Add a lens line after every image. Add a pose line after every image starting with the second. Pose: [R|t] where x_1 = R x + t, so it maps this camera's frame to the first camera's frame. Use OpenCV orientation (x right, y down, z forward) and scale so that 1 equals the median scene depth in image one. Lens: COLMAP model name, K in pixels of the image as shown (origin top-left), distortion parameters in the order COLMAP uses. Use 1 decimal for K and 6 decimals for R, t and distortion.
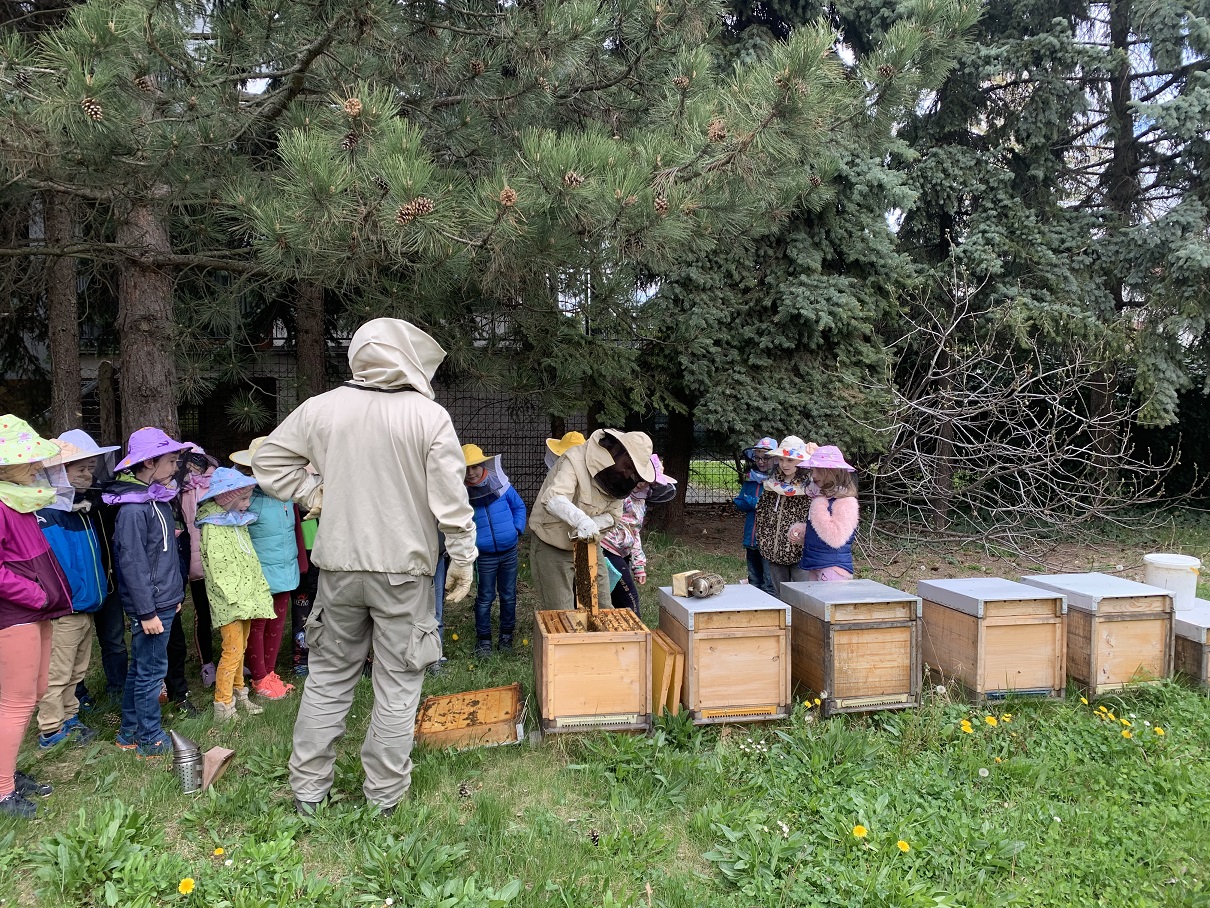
lens RADIAL K [[935.9, 0, 596.1], [0, 935.9, 454.3], [0, 0, 1]] dist [0.029766, -0.024095]
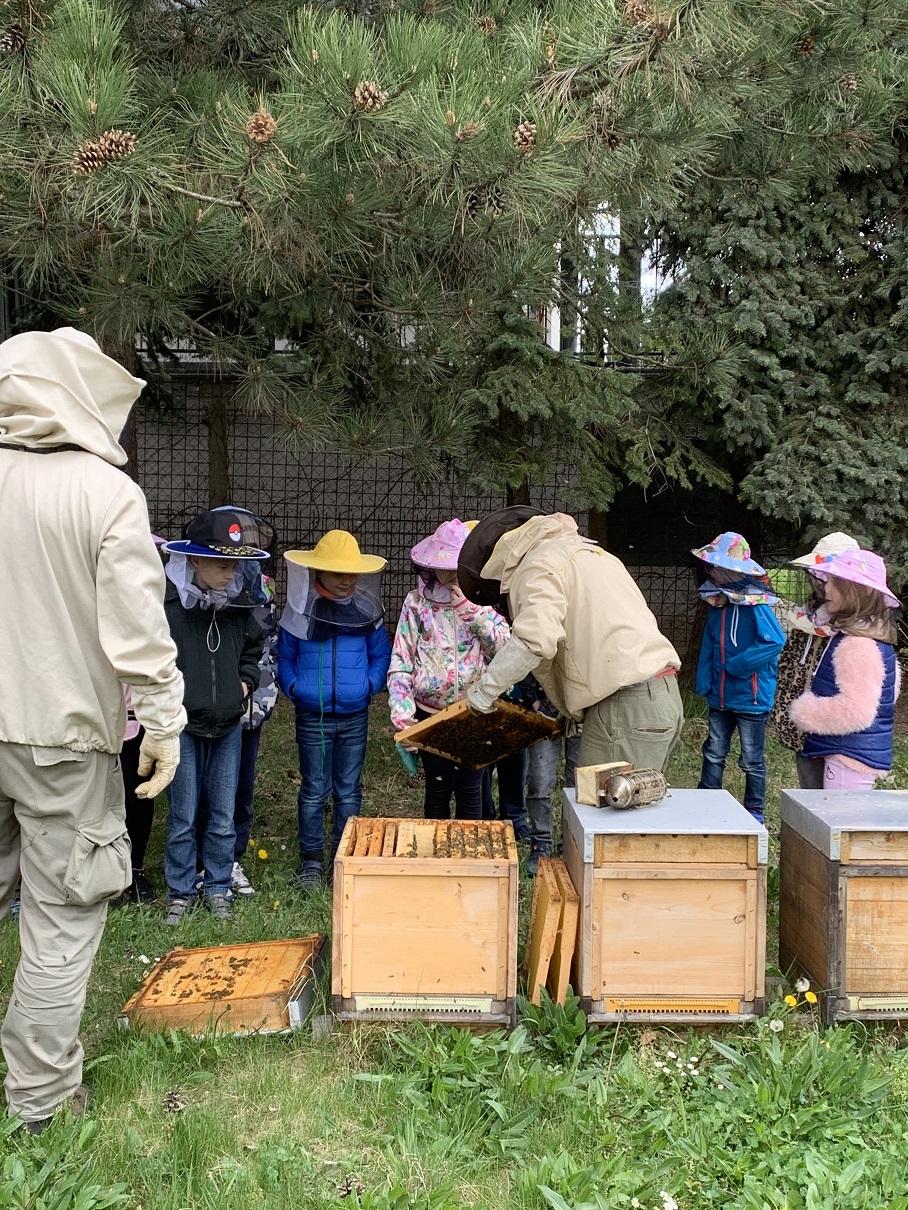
lens RADIAL K [[1625.8, 0, 456.6], [0, 1625.8, 608.0], [0, 0, 1]] dist [0.047912, 0.000000]
pose [[0.988555, 0.028156, -0.148211, 0.165510], [-0.022623, 0.998988, 0.038883, -0.009984], [0.149156, -0.035085, 0.988191, -0.017050]]
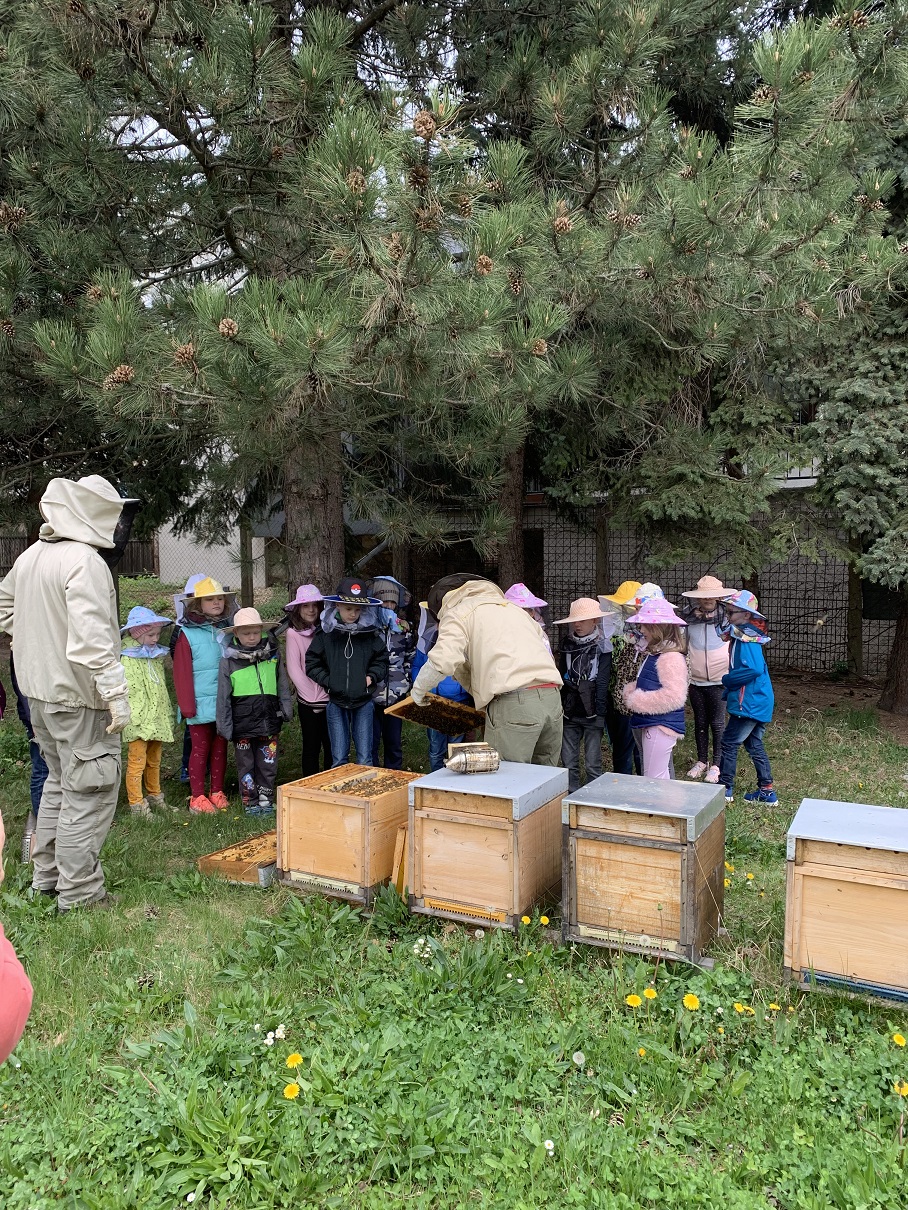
lens RADIAL K [[935.9, 0, 457.6], [0, 935.9, 604.5], [0, 0, 1]] dist [0.029766, -0.024095]
pose [[0.779729, 0.031169, -0.625341, 0.685017], [-0.029907, 0.999474, 0.012525, -0.016326], [0.625403, 0.008936, 0.780251, 0.325600]]
